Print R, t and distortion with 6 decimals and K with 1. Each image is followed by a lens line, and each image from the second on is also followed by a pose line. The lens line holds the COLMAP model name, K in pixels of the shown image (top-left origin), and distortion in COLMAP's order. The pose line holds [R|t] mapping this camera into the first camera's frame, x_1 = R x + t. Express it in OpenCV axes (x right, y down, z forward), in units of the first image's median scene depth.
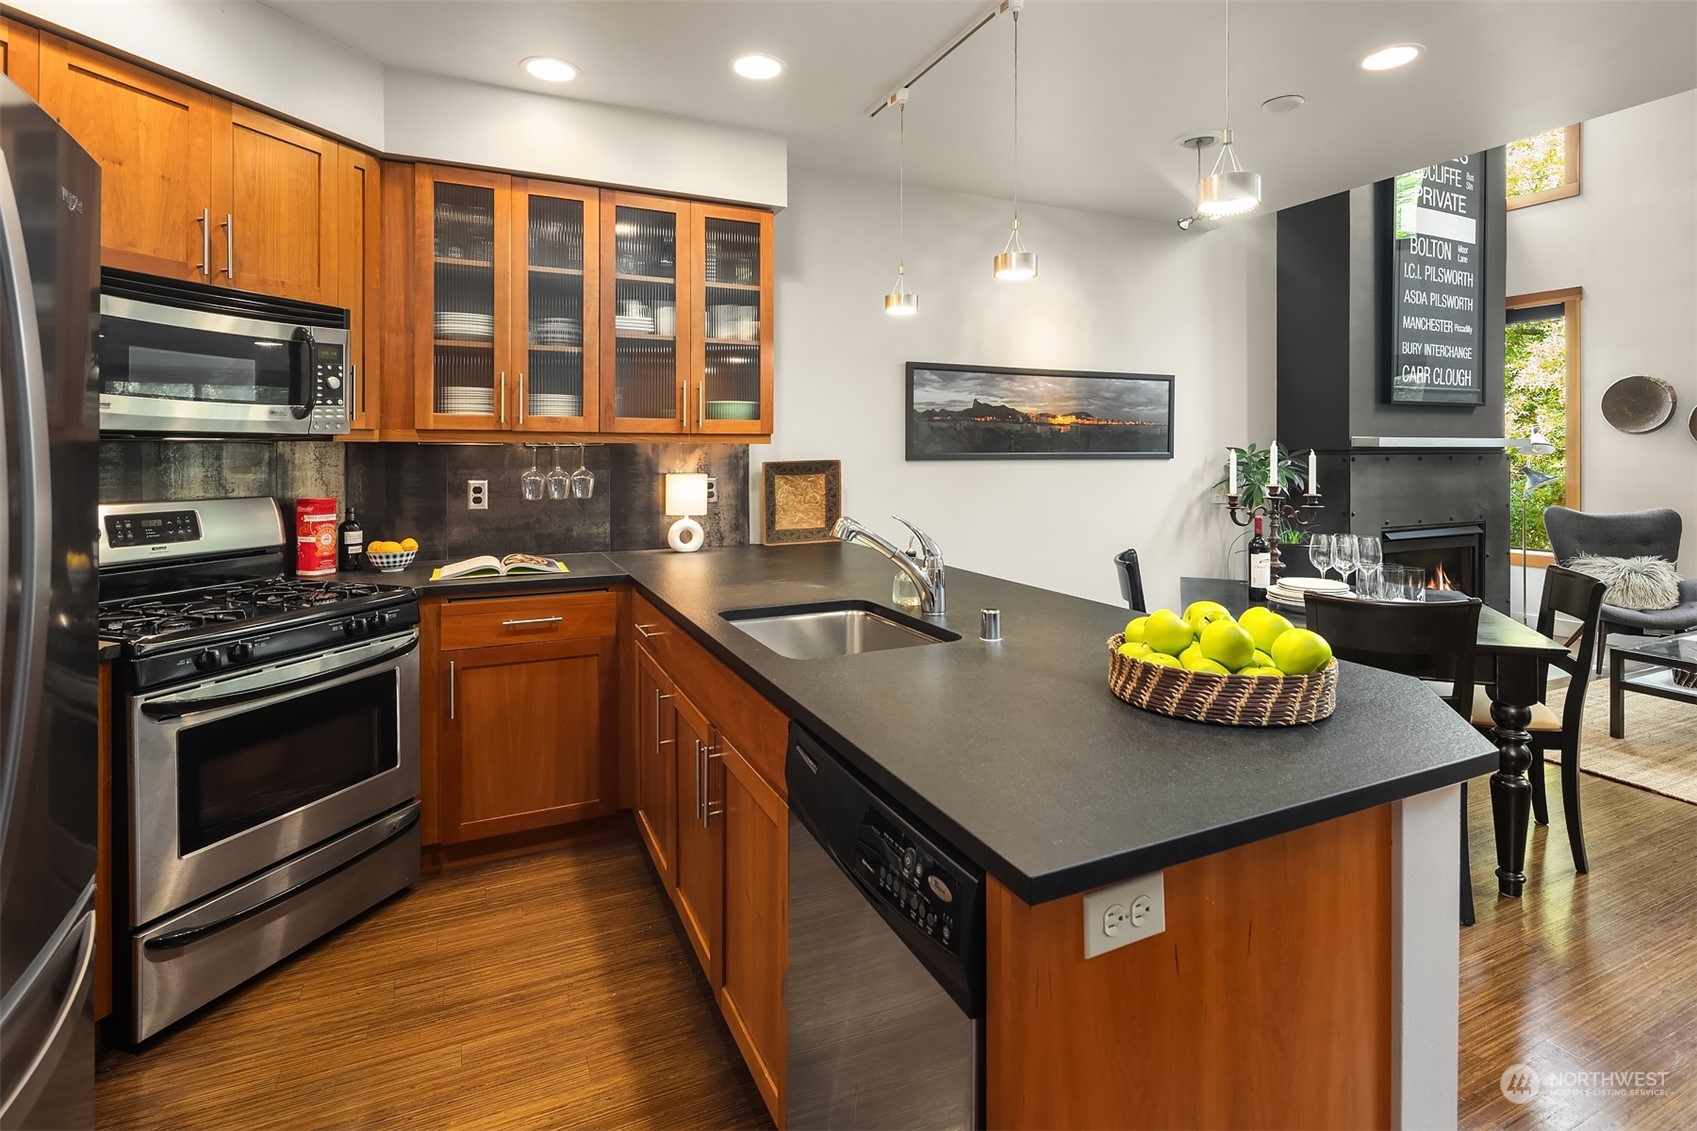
lens RADIAL K [[832.8, 0, 834.4], [0, 832.8, 443.8], [0, 0, 1]] dist [0.002853, 0.001386]
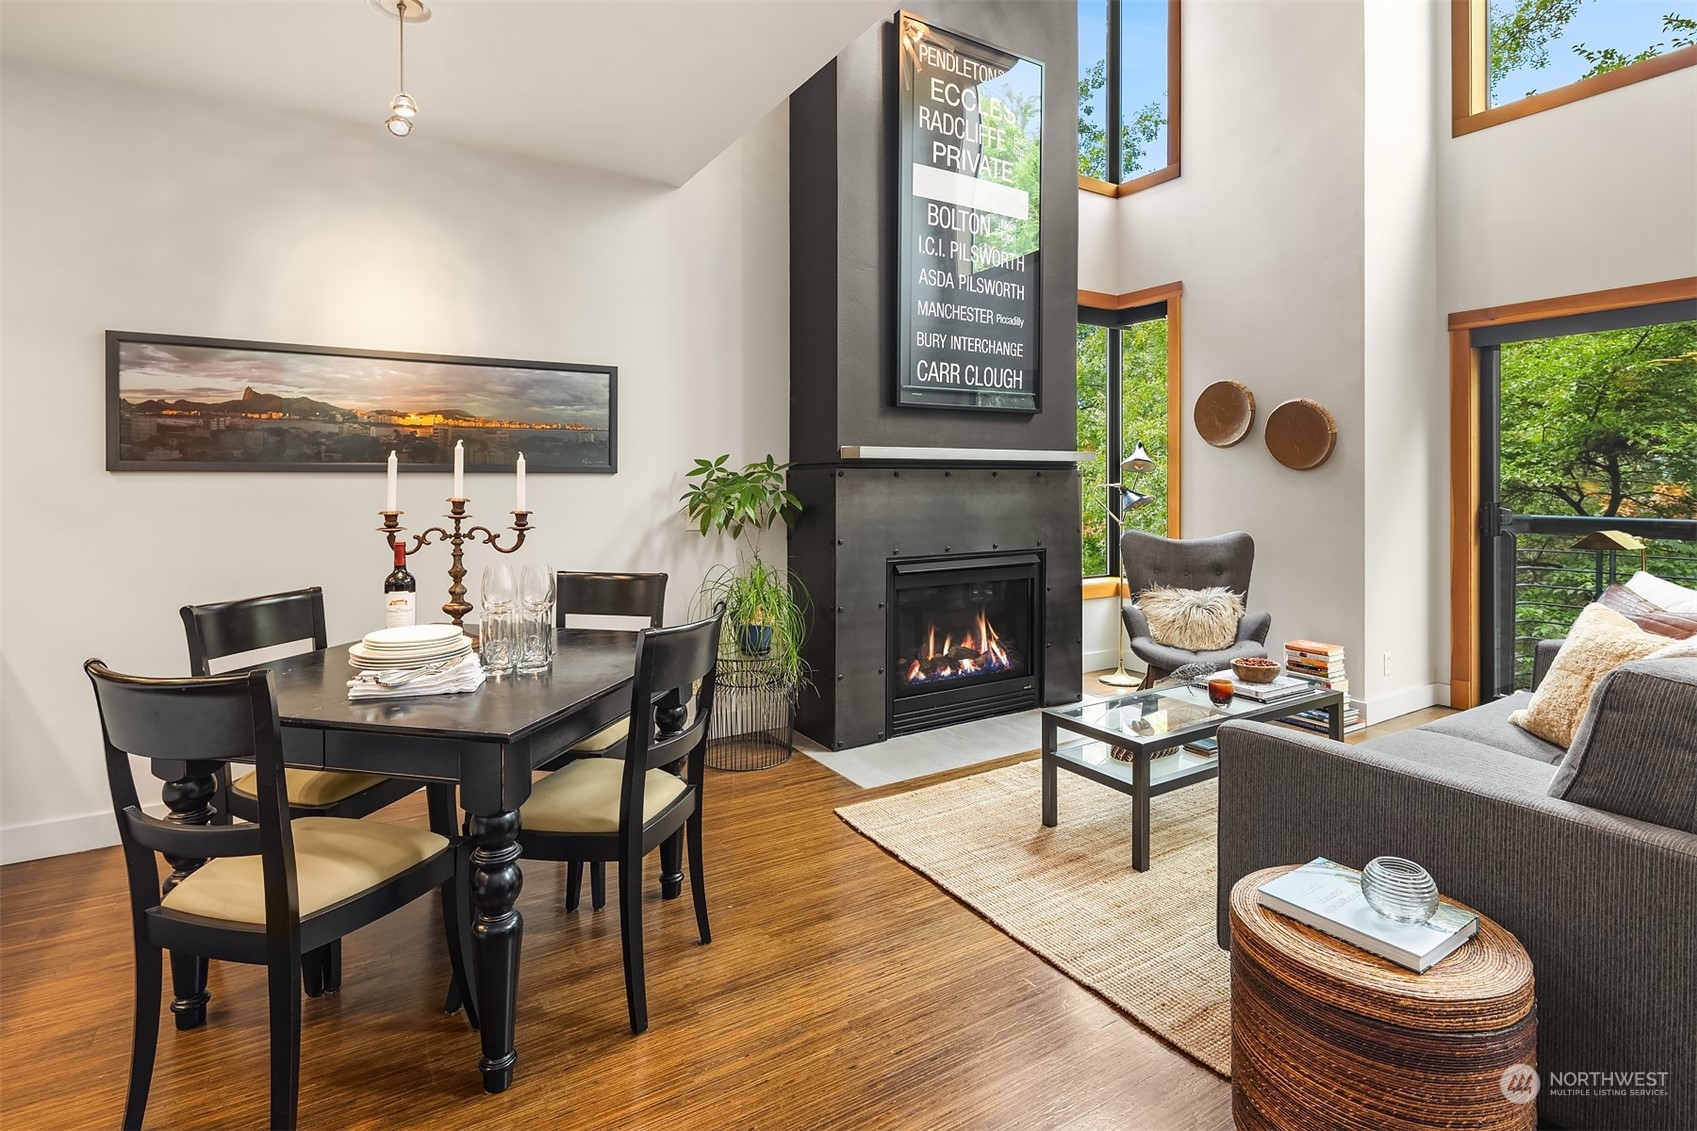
lens RADIAL K [[832.8, 0, 813.1], [0, 832.8, 468.8], [0, 0, 1]] dist [0.002853, 0.001386]
pose [[0.994993, 0.000766, 0.099946, 0.595936], [-0.000070, 0.999976, -0.006965, 0.022153], [-0.099949, 0.006923, 0.994968, 0.235203]]
